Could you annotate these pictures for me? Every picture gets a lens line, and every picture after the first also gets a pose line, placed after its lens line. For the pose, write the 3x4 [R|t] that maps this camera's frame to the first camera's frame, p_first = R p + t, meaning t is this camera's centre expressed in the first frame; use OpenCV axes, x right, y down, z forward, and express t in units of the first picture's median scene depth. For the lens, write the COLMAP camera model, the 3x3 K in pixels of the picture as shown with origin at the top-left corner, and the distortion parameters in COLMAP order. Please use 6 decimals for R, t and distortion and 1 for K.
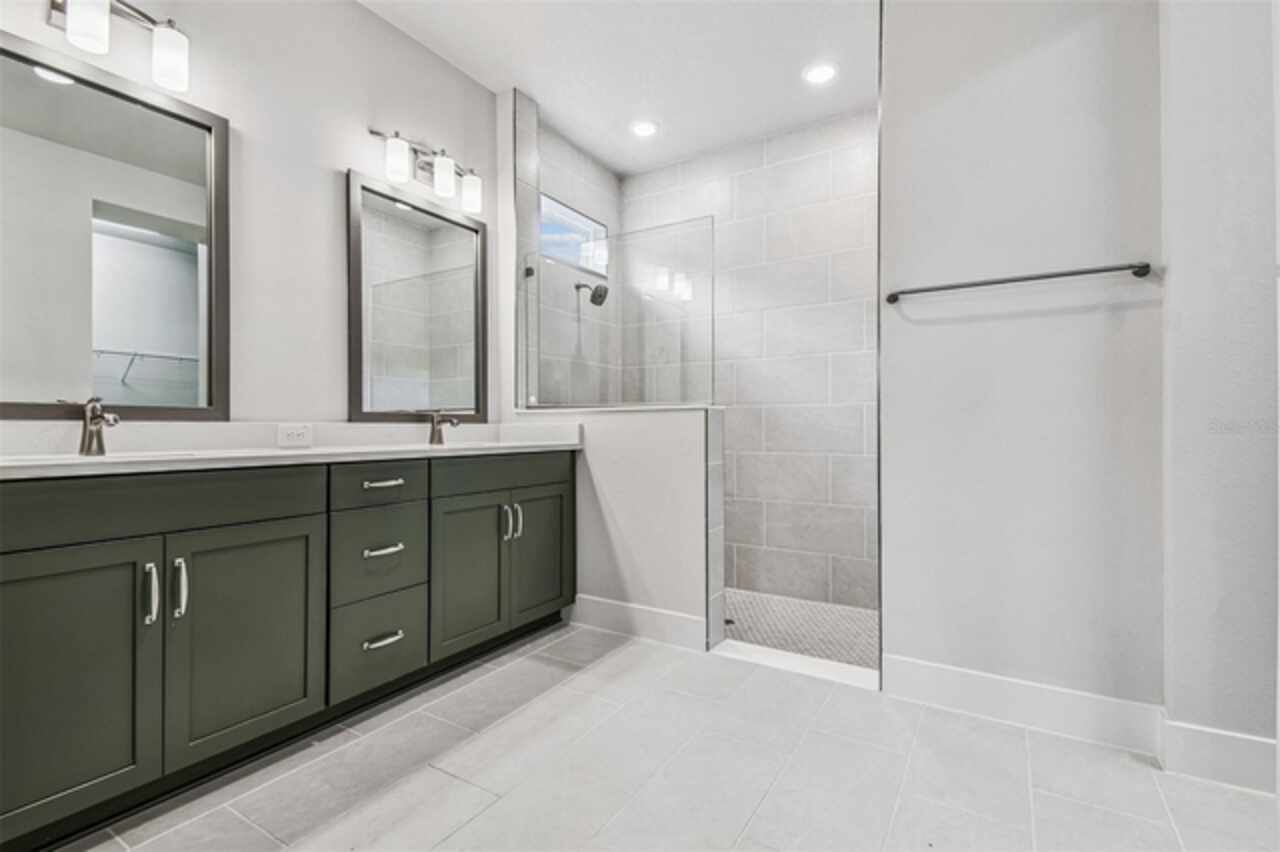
lens RADIAL K [[584.4, 0, 640.0], [0, 584.4, 426.0], [0, 0, 1]] dist [-0.000149, -0.000101]
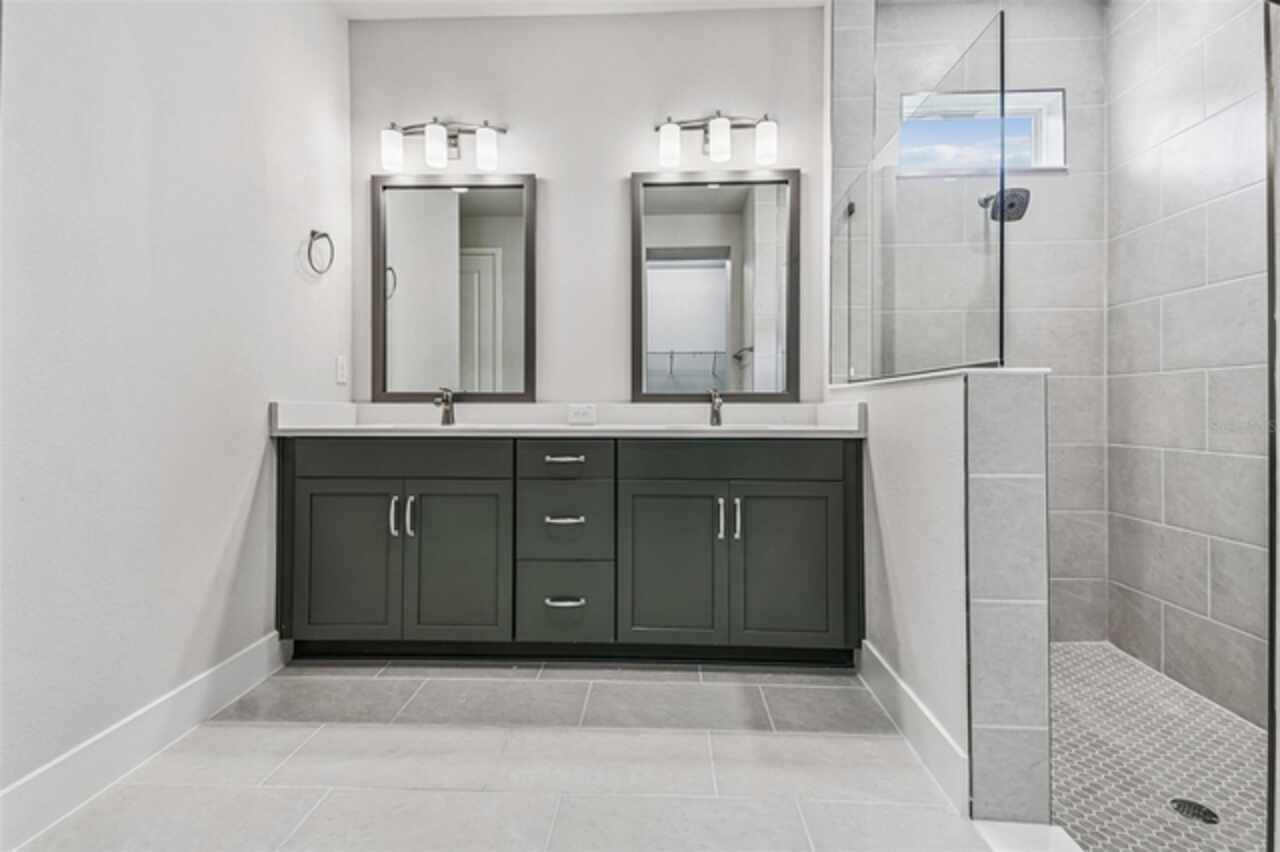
lens RADIAL K [[573.6, 0, 639.9], [0, 573.6, 409.0], [0, 0, 1]] dist [0.018180, 0.000012]
pose [[0.473095, 0.001740, -0.881010, 0.474534], [0.001339, 0.999995, 0.002694, 0.002488], [0.881010, -0.002454, 0.473090, 0.509362]]
